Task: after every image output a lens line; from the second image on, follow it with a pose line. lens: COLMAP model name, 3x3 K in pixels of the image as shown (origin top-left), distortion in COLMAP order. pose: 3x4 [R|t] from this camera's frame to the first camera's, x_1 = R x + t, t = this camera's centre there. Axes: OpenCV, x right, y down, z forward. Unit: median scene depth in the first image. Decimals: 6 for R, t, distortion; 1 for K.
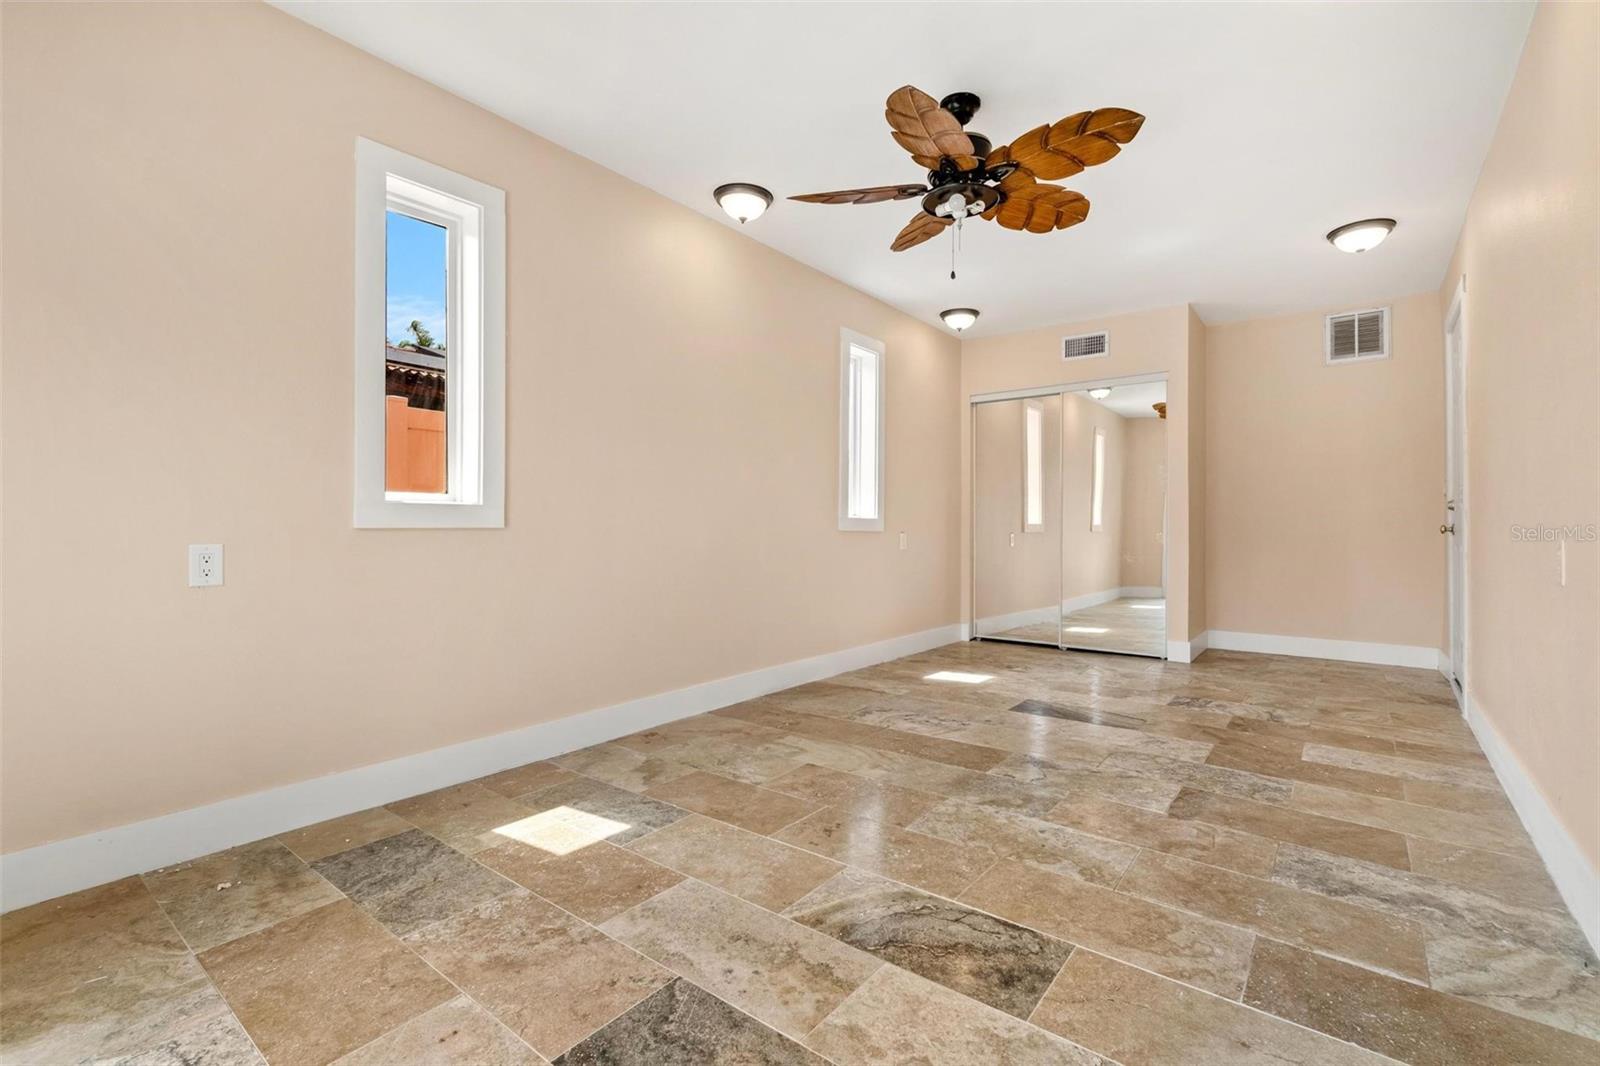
lens RADIAL K [[695.8, 0, 798.9], [0, 695.8, 520.4], [0, 0, 1]] dist [0.000094, 0.000704]
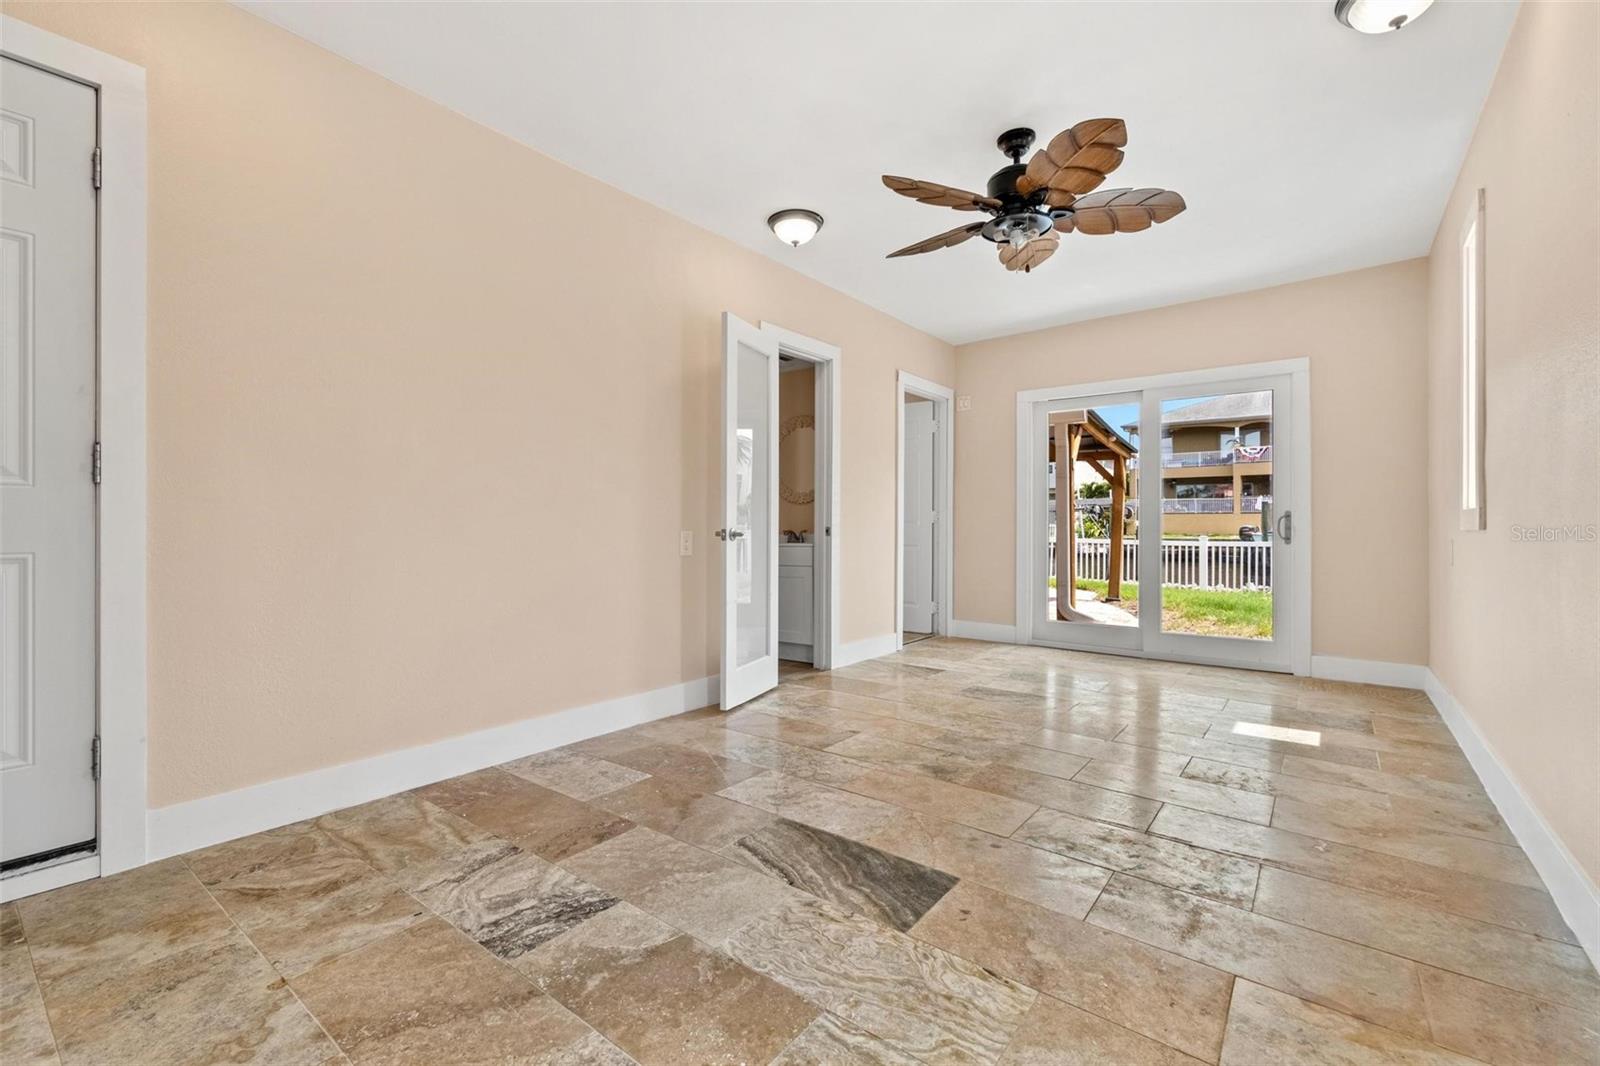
lens RADIAL K [[695.8, 0, 798.9], [0, 695.8, 520.4], [0, 0, 1]] dist [0.000094, 0.000704]
pose [[-0.999873, -0.004819, -0.015210, 0.569391], [-0.004638, 0.999918, -0.011907, 0.014560], [0.015266, -0.011835, -0.999813, 2.019016]]
